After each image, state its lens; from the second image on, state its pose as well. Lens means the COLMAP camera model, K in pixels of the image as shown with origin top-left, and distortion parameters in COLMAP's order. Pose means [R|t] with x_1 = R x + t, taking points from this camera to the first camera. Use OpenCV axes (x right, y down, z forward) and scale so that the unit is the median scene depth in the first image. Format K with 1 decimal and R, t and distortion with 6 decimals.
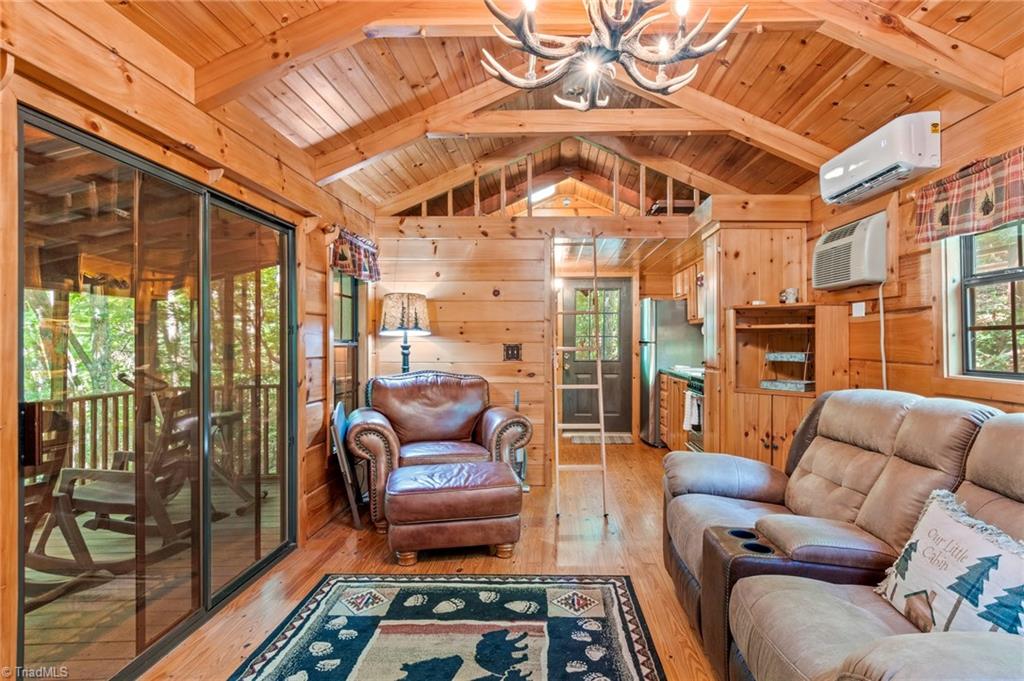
lens RADIAL K [[549.4, 0, 542.1], [0, 549.4, 339.2], [0, 0, 1]] dist [0.001014, 0.001626]
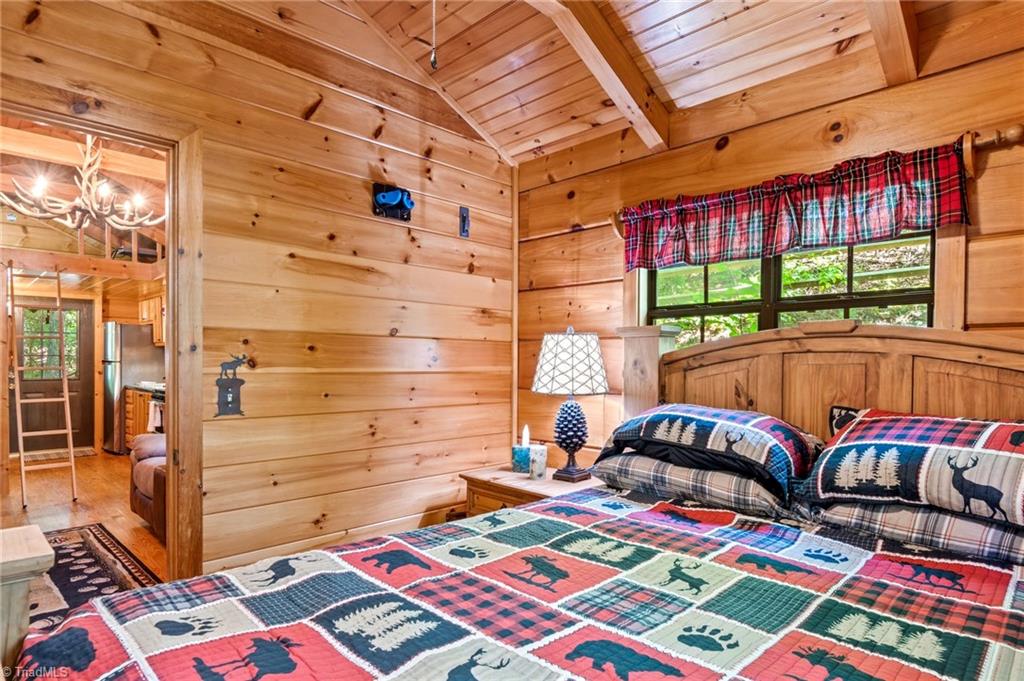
lens RADIAL K [[565.0, 0, 514.7], [0, 565.0, 368.9], [0, 0, 1]] dist [0.000644, 0.000057]
pose [[0.685839, -0.006820, 0.727721, -0.186062], [-0.009640, 0.999783, 0.018455, -0.020691], [-0.727689, -0.019672, 0.685625, -0.860347]]
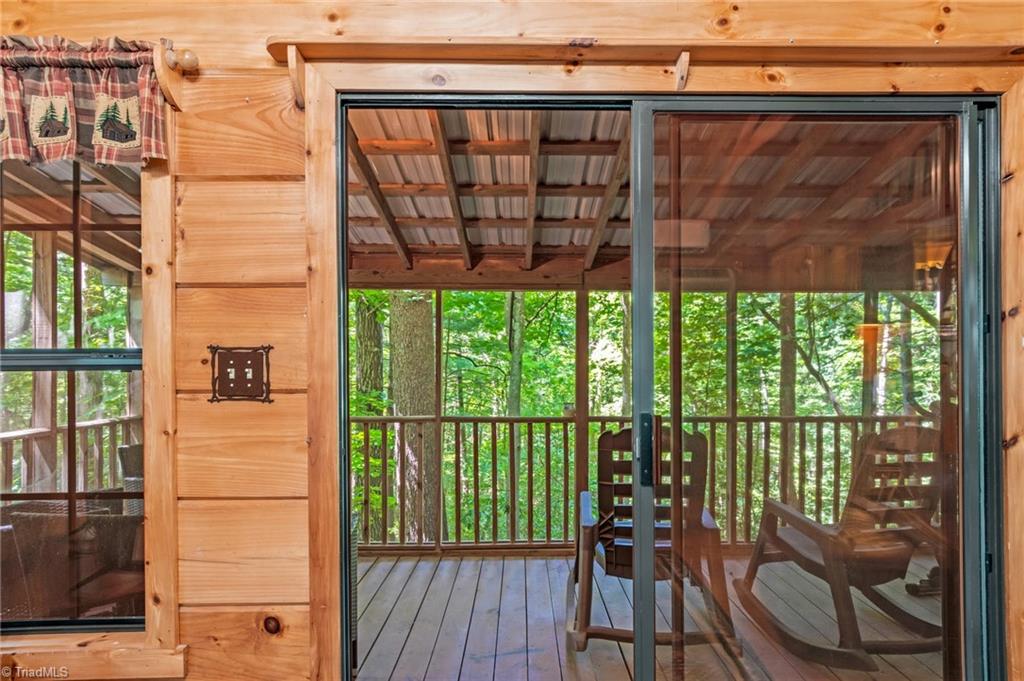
lens RADIAL K [[585.8, 0, 511.1], [0, 585.8, 354.3], [0, 0, 1]] dist [0.000332, -0.000389]
pose [[0.046727, -0.000885, -0.998907, 0.028810], [0.007662, 0.999971, -0.000527, 0.009159], [0.998878, -0.007629, 0.046733, 0.754068]]
